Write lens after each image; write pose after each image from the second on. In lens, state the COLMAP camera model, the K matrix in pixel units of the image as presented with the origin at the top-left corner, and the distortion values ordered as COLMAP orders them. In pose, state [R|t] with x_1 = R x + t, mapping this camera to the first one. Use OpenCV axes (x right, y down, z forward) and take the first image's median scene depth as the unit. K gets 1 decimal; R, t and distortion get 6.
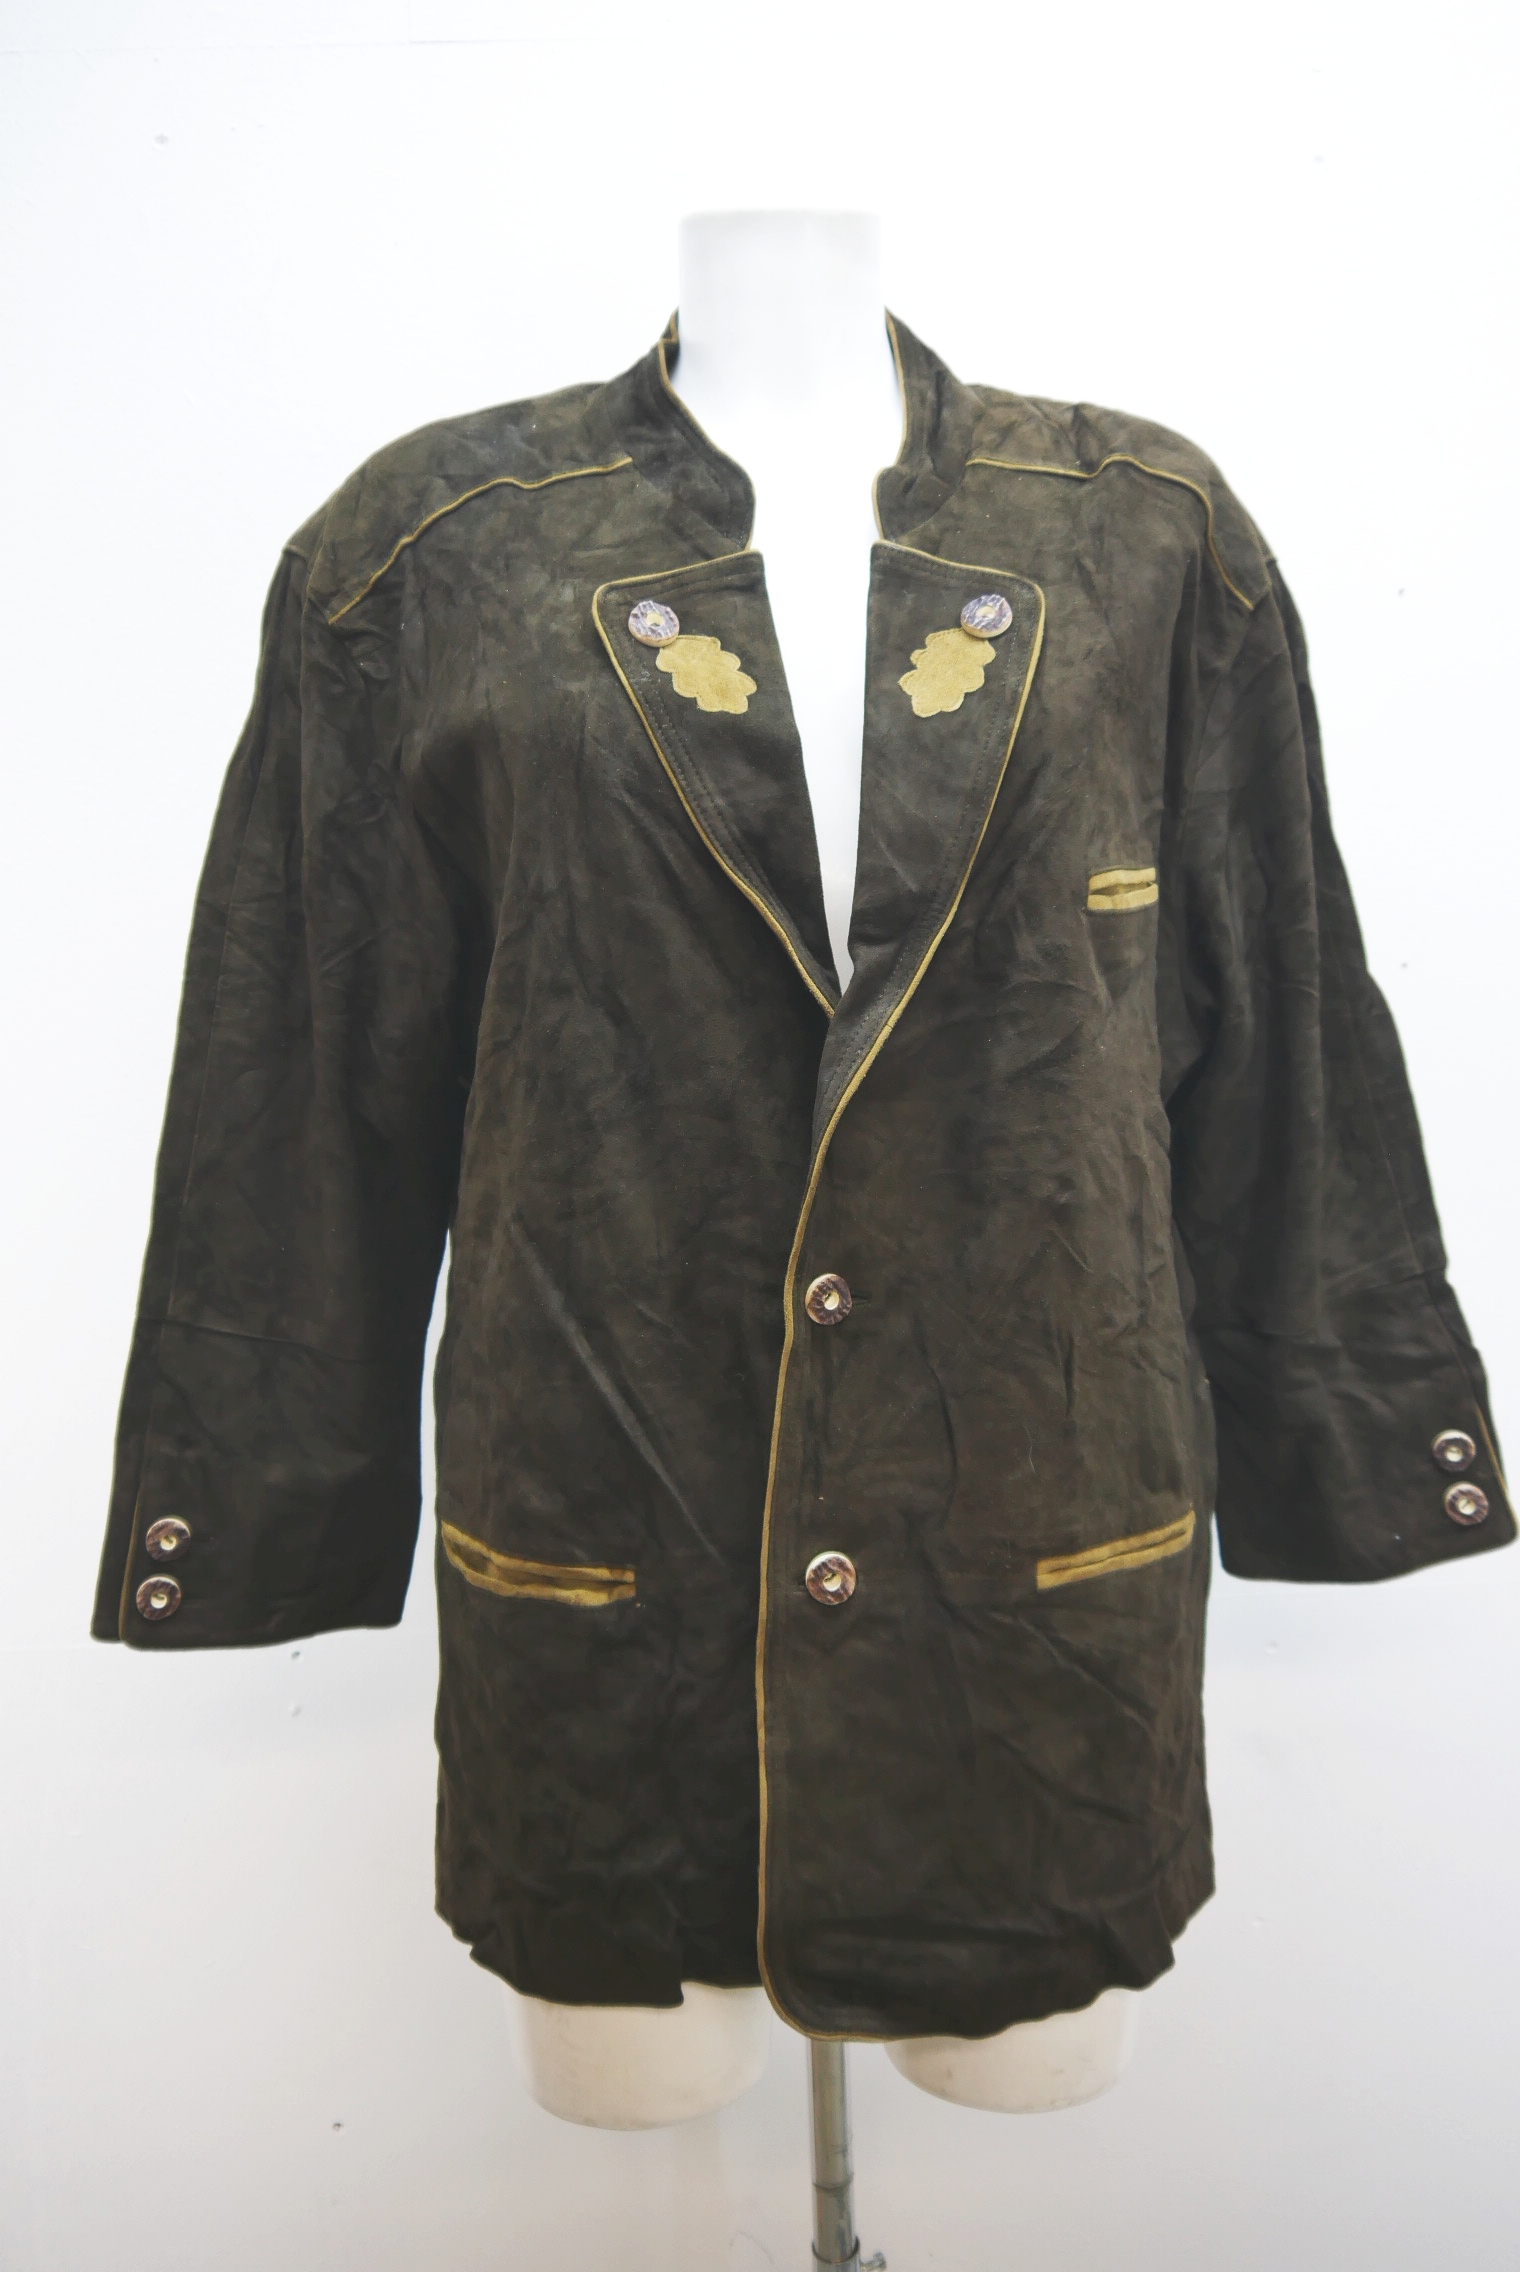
lens RADIAL K [[1852.7, 0, 760.0], [0, 1852.7, 1136.0], [0, 0, 1]] dist [-0.049981, 0.043759]
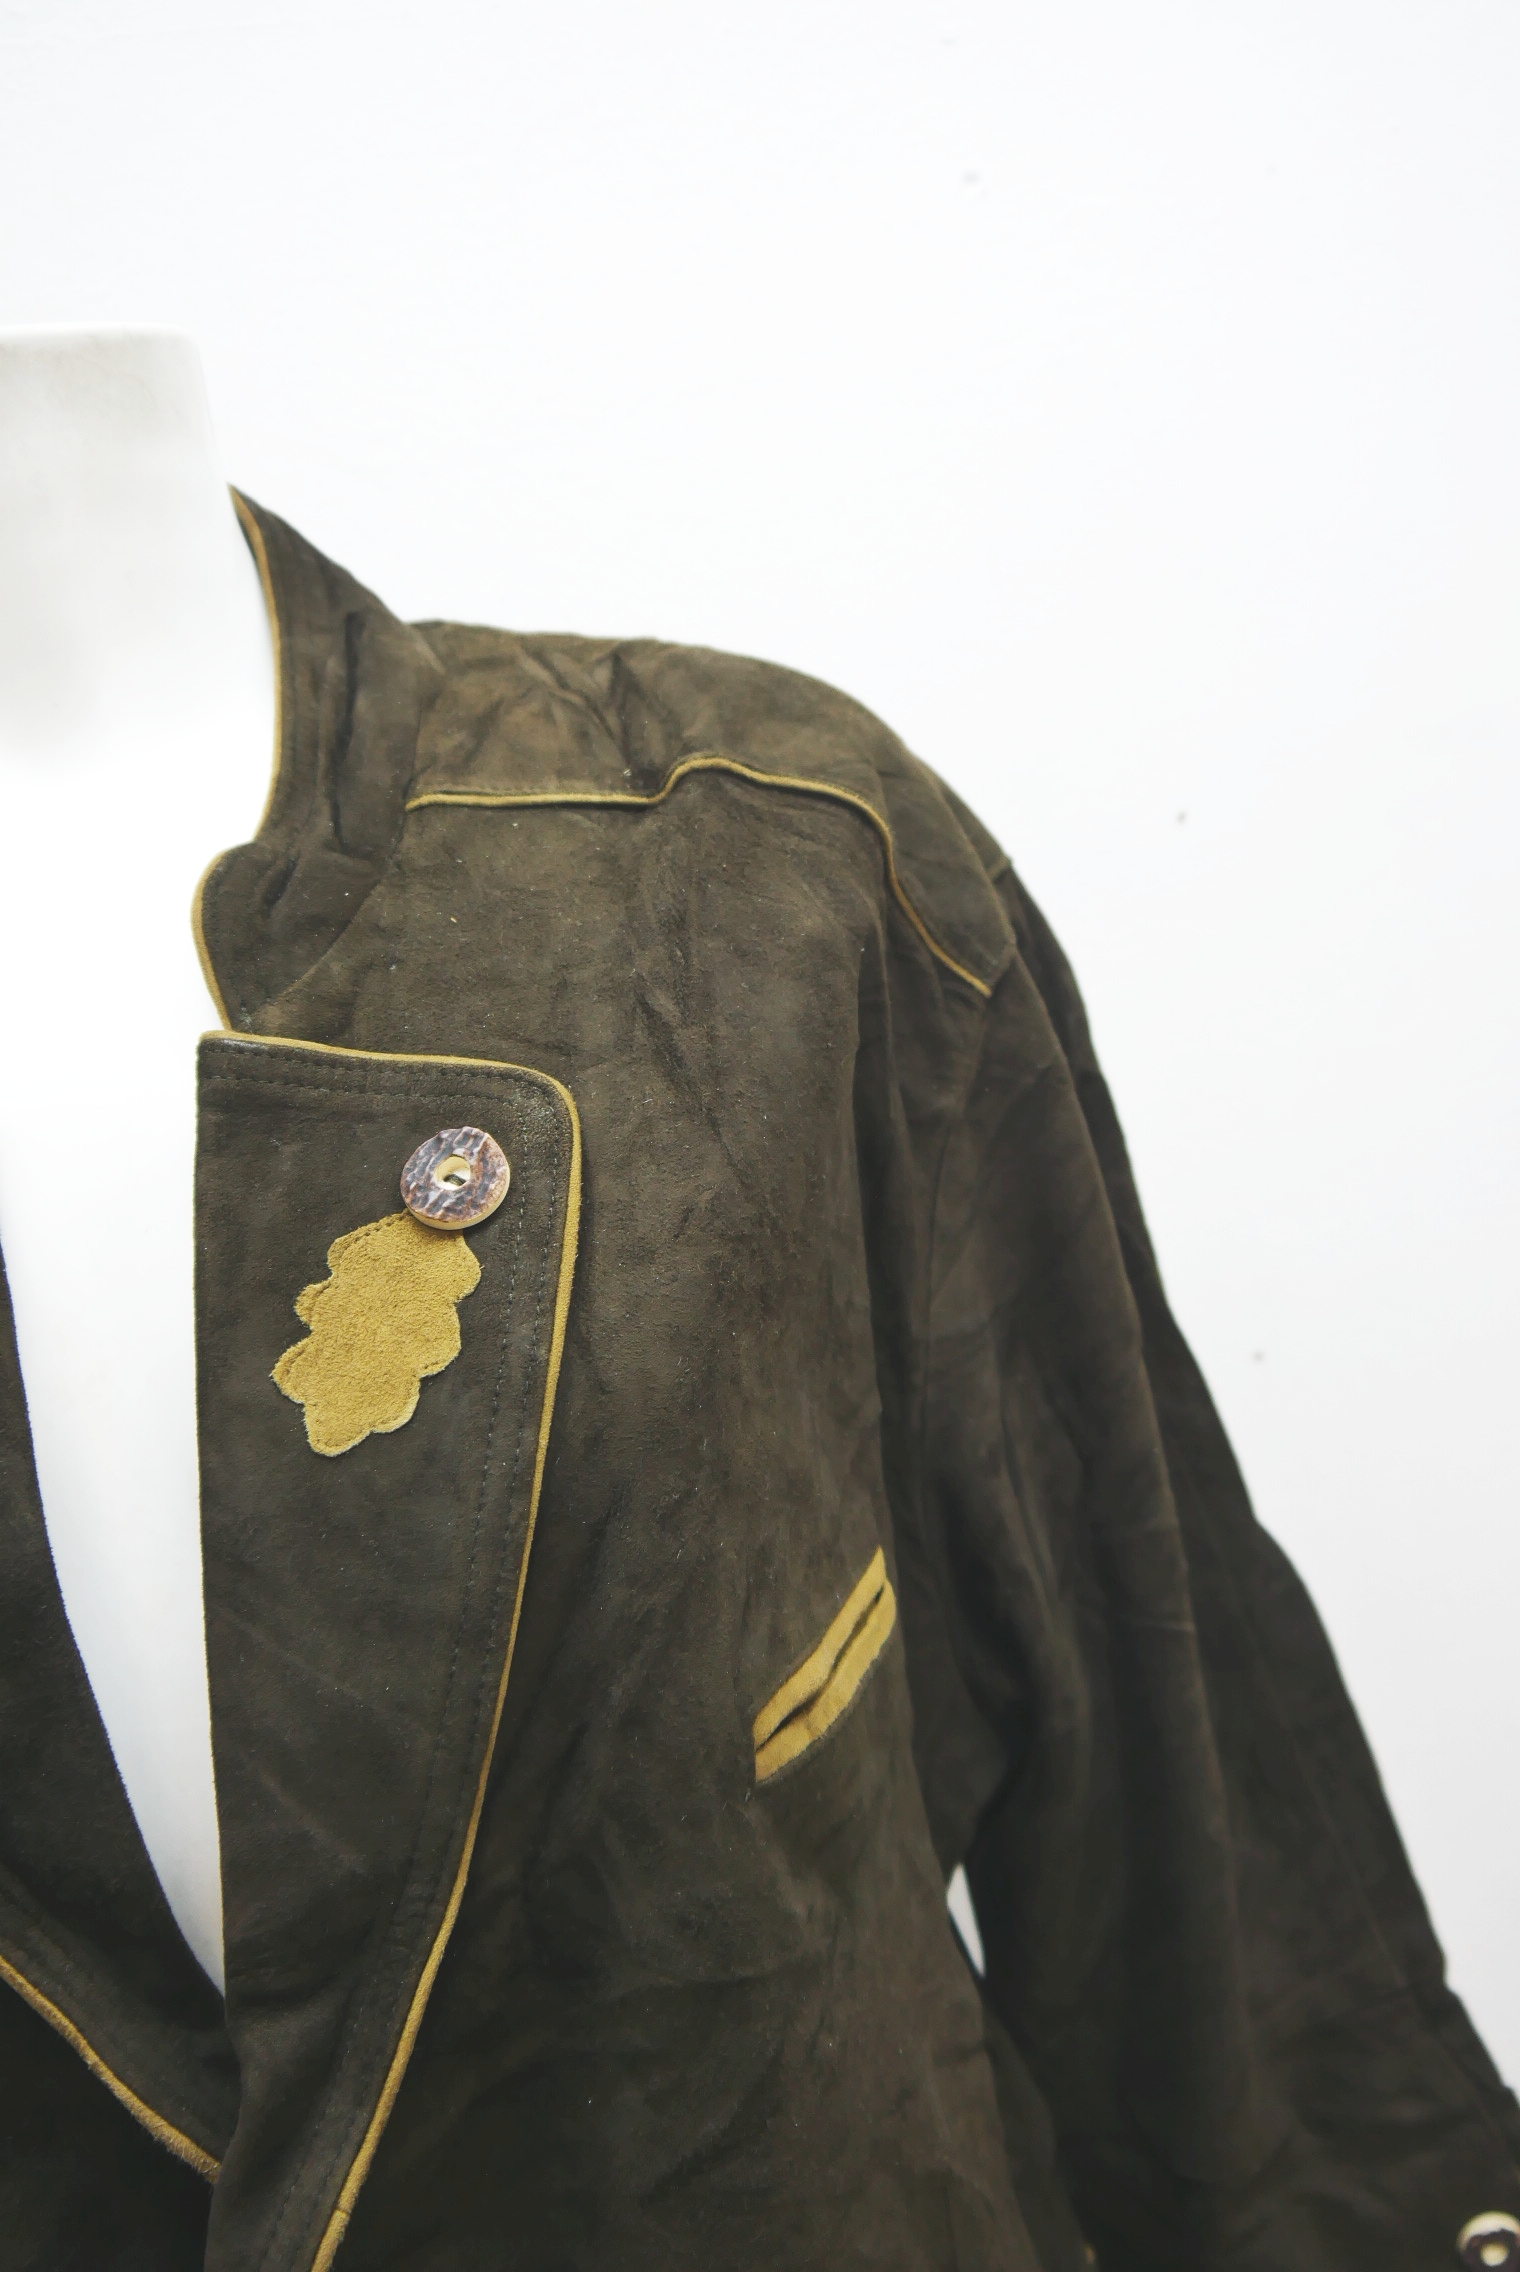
lens RADIAL K [[1852.7, 0, 760.0], [0, 1852.7, 1136.0], [0, 0, 1]] dist [-0.049981, 0.043759]
pose [[0.980813, -0.139266, 0.136422, 0.129799], [0.143575, 0.989390, -0.022229, -0.258817], [-0.131879, 0.041390, 0.990401, 0.504725]]
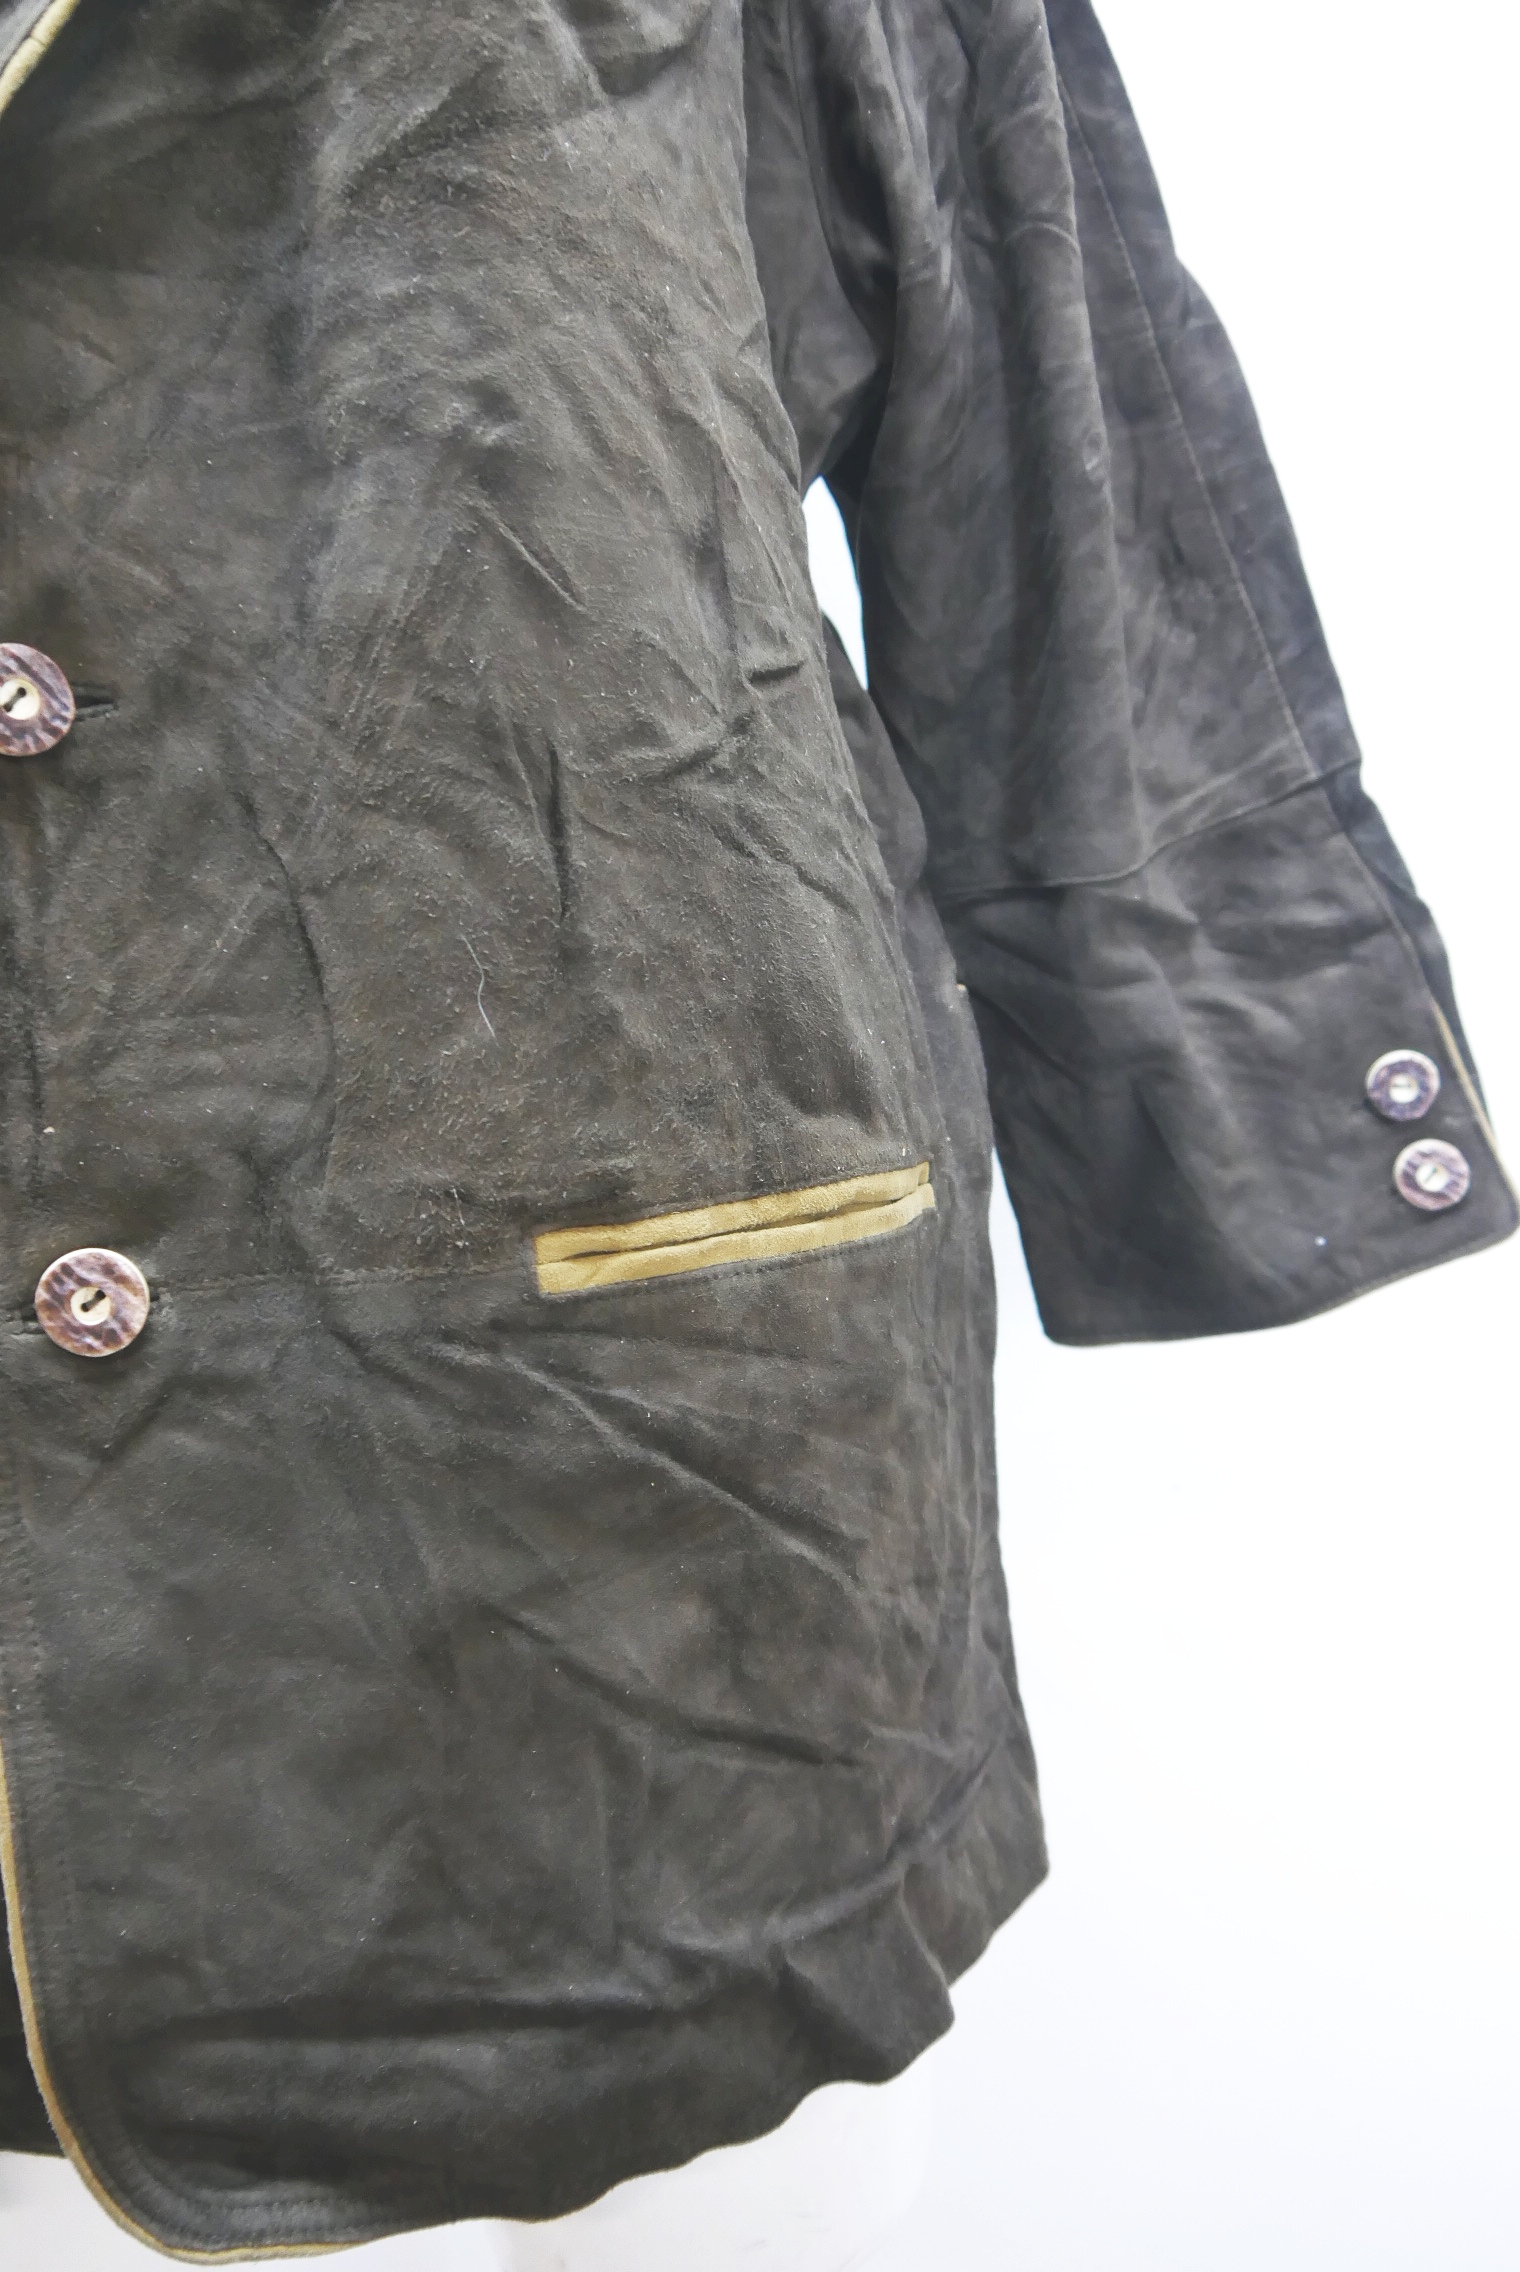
lens RADIAL K [[1852.7, 0, 760.0], [0, 1852.7, 1136.0], [0, 0, 1]] dist [-0.049981, 0.043759]
pose [[0.996004, -0.087876, 0.015921, 0.195901], [0.087811, 0.996126, 0.004725, 0.200868], [-0.016275, -0.003308, 0.999862, 0.502154]]
